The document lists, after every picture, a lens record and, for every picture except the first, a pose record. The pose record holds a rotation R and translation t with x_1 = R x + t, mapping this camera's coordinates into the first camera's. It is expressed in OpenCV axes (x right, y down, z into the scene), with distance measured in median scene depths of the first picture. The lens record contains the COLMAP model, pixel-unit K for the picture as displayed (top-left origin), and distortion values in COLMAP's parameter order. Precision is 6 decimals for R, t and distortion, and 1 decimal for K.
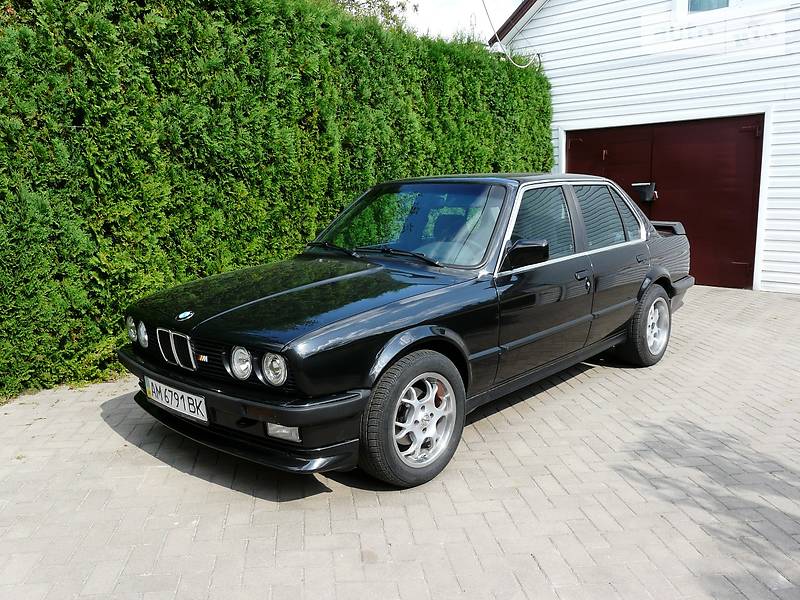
lens RADIAL K [[661.7, 0, 395.4], [0, 661.7, 303.4], [0, 0, 1]] dist [-0.083903, 0.108169]
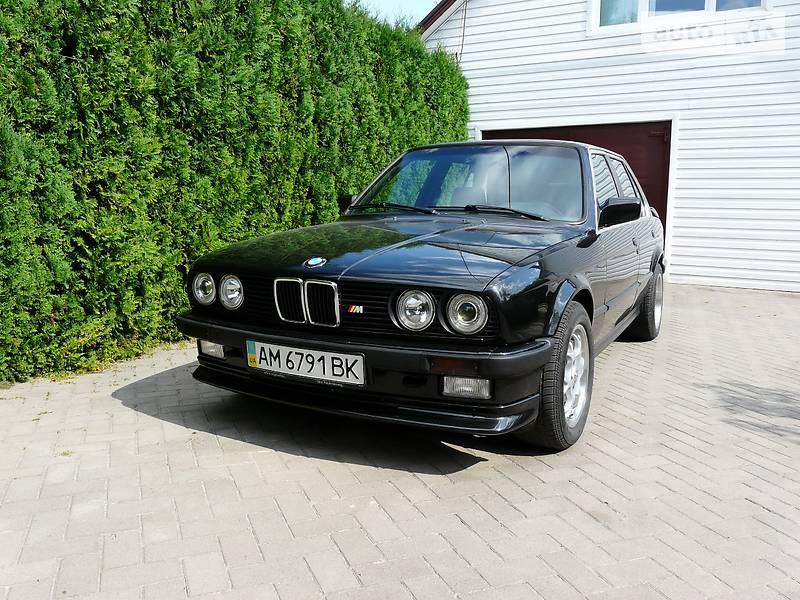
lens RADIAL K [[661.7, 0, 395.4], [0, 661.7, 303.4], [0, 0, 1]] dist [-0.083903, 0.108169]
pose [[0.968749, -0.011181, 0.247791, -0.273489], [0.017586, 0.999566, -0.023650, 0.058747], [-0.247419, 0.027268, 0.968525, 0.105417]]
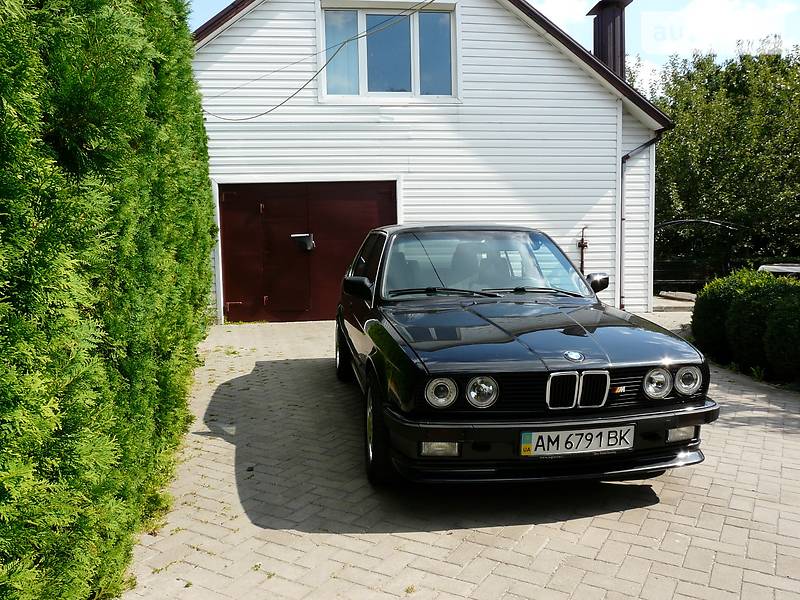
lens RADIAL K [[661.7, 0, 395.4], [0, 661.7, 303.4], [0, 0, 1]] dist [-0.083903, 0.108169]
pose [[0.626958, -0.072953, 0.775630, -0.800938], [0.136942, 0.990424, -0.017537, -0.051070], [-0.766923, 0.117211, 0.630945, 0.360949]]
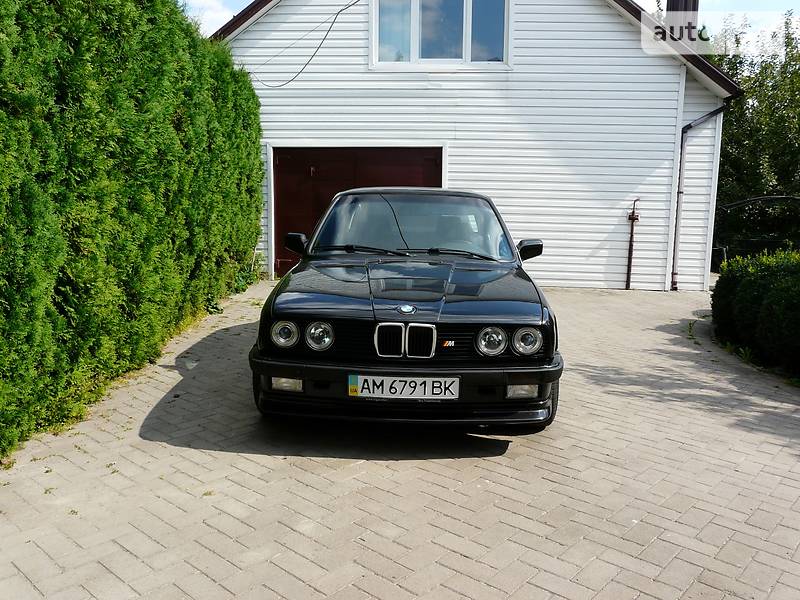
lens RADIAL K [[661.7, 0, 395.4], [0, 661.7, 303.4], [0, 0, 1]] dist [-0.083903, 0.108169]
pose [[0.759665, -0.069277, 0.646614, -0.657519], [0.082247, 0.996560, 0.010144, -0.002198], [-0.645093, 0.045476, 0.762750, 0.117661]]
